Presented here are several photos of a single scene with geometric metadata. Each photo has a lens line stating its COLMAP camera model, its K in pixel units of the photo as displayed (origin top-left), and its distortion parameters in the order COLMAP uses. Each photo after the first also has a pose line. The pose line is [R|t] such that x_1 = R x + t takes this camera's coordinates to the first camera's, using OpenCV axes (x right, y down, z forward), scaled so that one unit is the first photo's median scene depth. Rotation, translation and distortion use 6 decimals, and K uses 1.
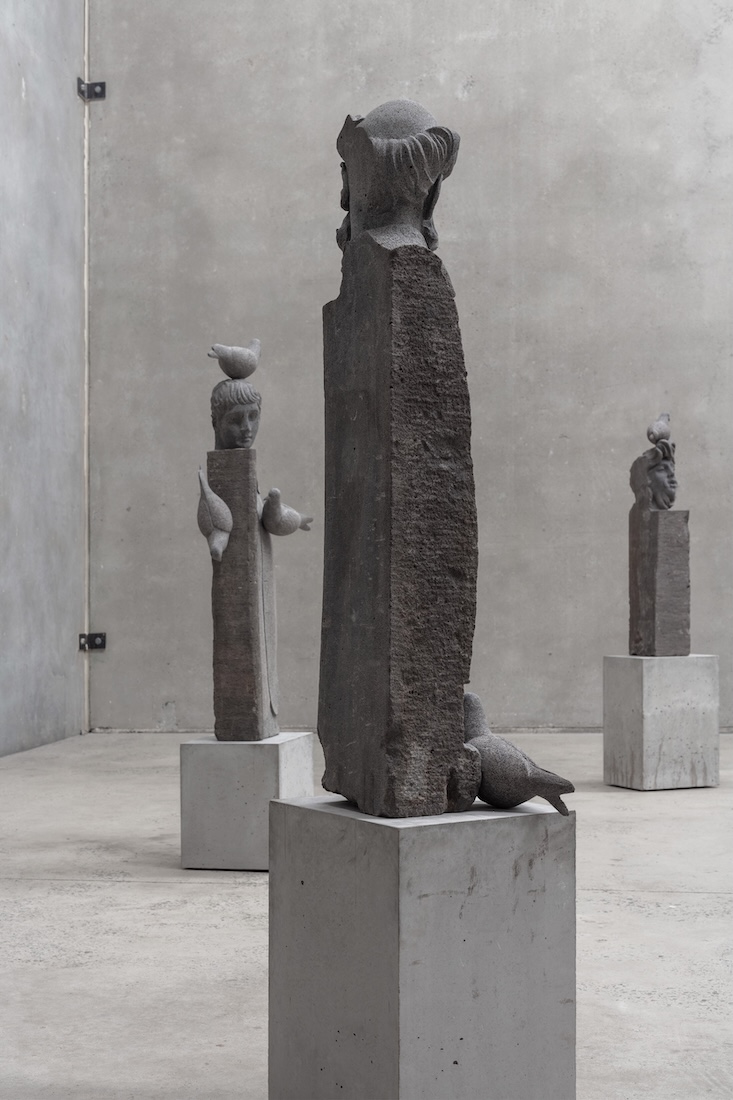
lens RADIAL K [[1579.1, 0, 366.7], [0, 1579.1, 566.2], [0, 0, 1]] dist [-0.016169, 0.026306]
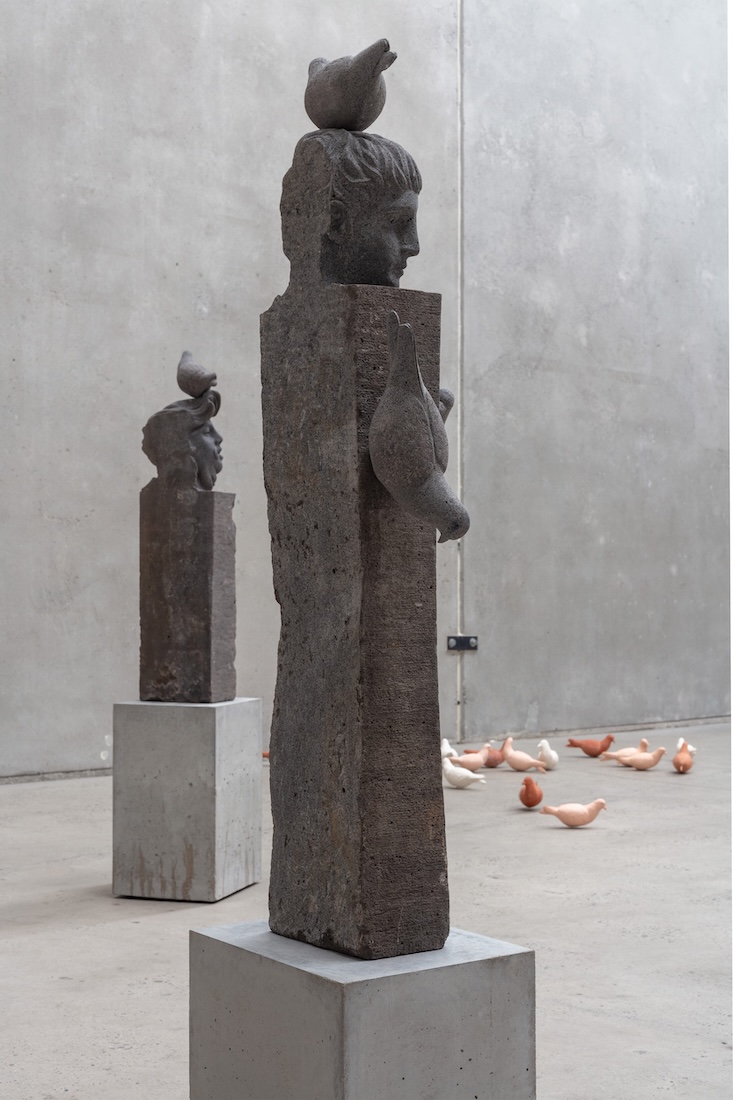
lens RADIAL K [[1579.1, 0, 366.7], [0, 1579.1, 566.2], [0, 0, 1]] dist [-0.016169, 0.026306]
pose [[0.659367, 0.030858, 0.751188, -0.287706], [-0.027641, 0.999477, -0.016794, 0.007331], [-0.751313, -0.009690, 0.659875, 0.491621]]
